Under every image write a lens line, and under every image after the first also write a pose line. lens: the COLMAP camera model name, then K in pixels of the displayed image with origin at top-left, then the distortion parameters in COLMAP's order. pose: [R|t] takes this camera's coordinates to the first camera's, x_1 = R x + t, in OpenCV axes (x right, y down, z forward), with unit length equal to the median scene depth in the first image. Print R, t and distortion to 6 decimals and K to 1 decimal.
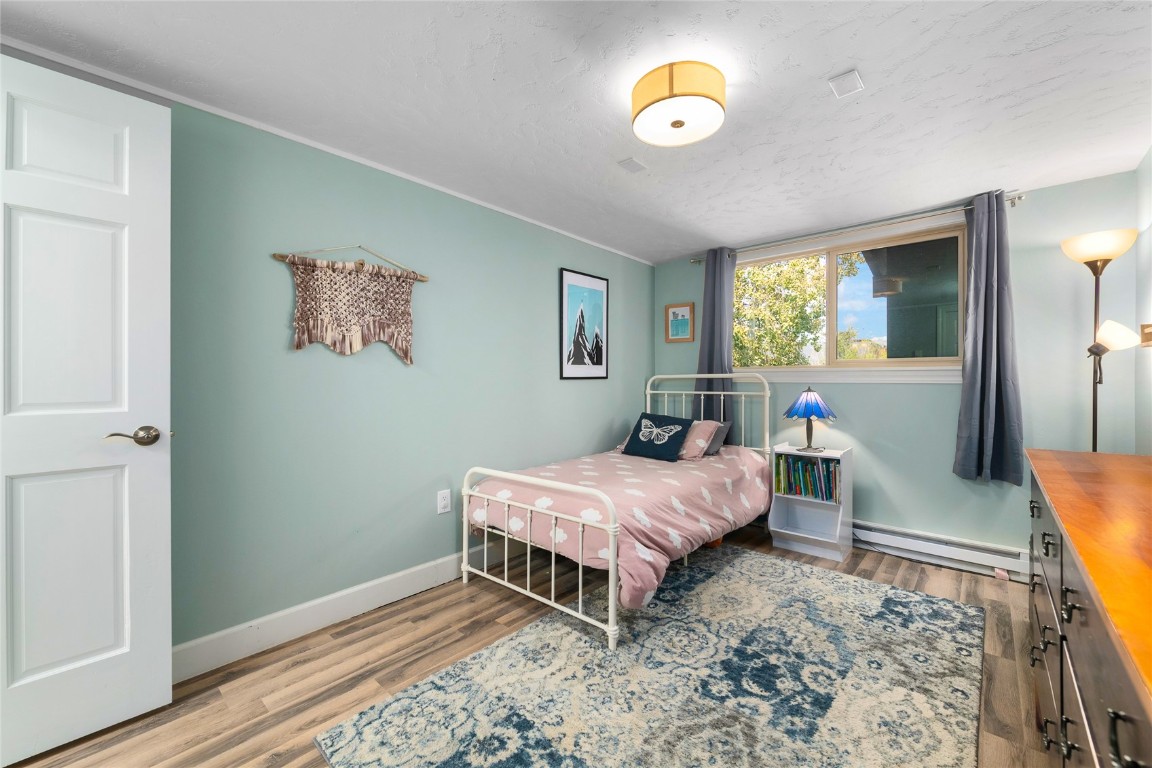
lens RADIAL K [[458.6, 0, 578.7], [0, 458.6, 377.6], [0, 0, 1]] dist [0.004429, -0.000340]
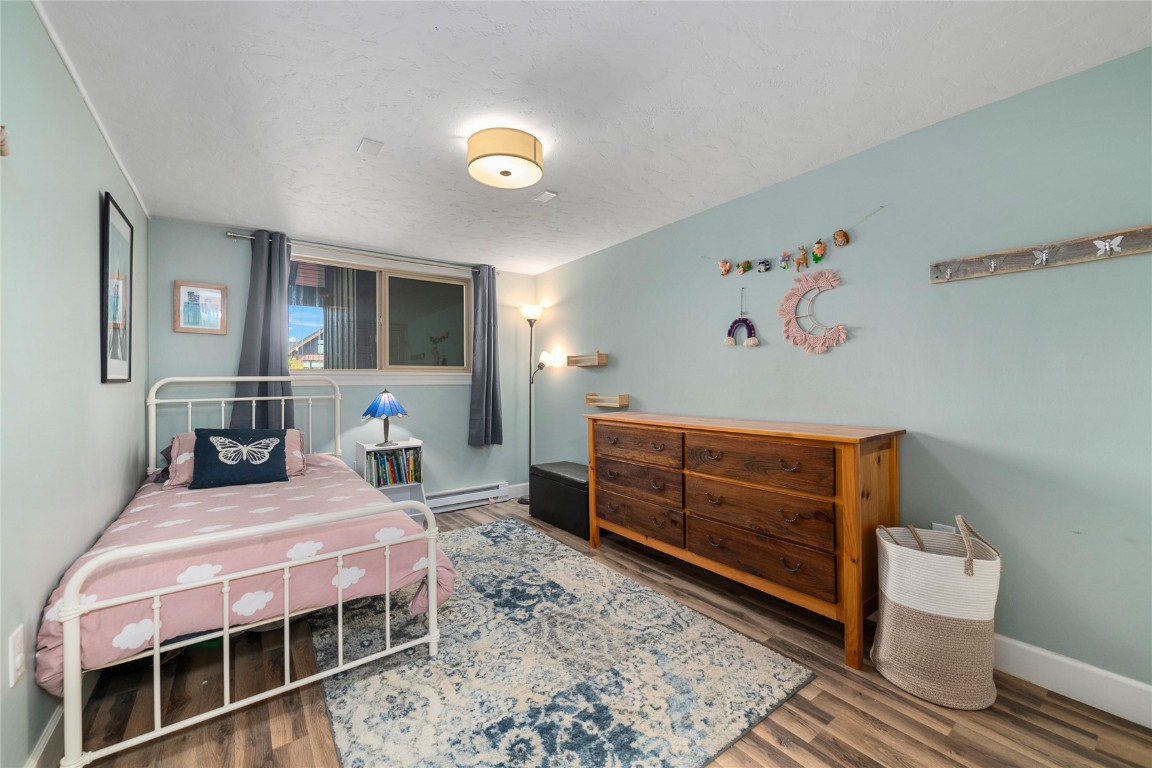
lens RADIAL K [[458.6, 0, 578.7], [0, 458.6, 377.6], [0, 0, 1]] dist [0.004429, -0.000340]
pose [[0.205723, 0.007569, 0.978581, -0.791998], [0.001671, 0.999966, -0.008086, 0.004372], [-0.978609, 0.003299, 0.205704, 0.467000]]
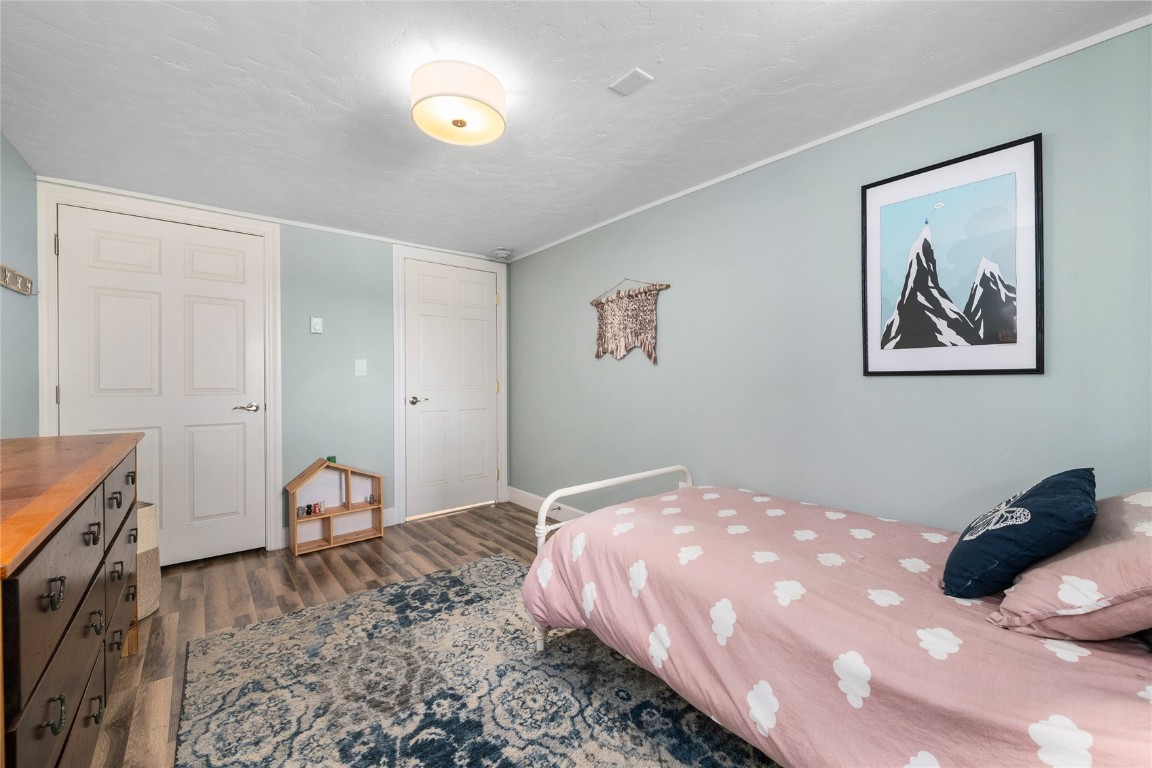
lens RADIAL K [[458.6, 0, 578.7], [0, 458.6, 377.6], [0, 0, 1]] dist [0.004429, -0.000340]
pose [[-0.155614, 0.004180, -0.987809, 0.984681], [0.008228, 0.999962, 0.002936, 0.002767], [0.987784, -0.007671, -0.155642, 1.180304]]
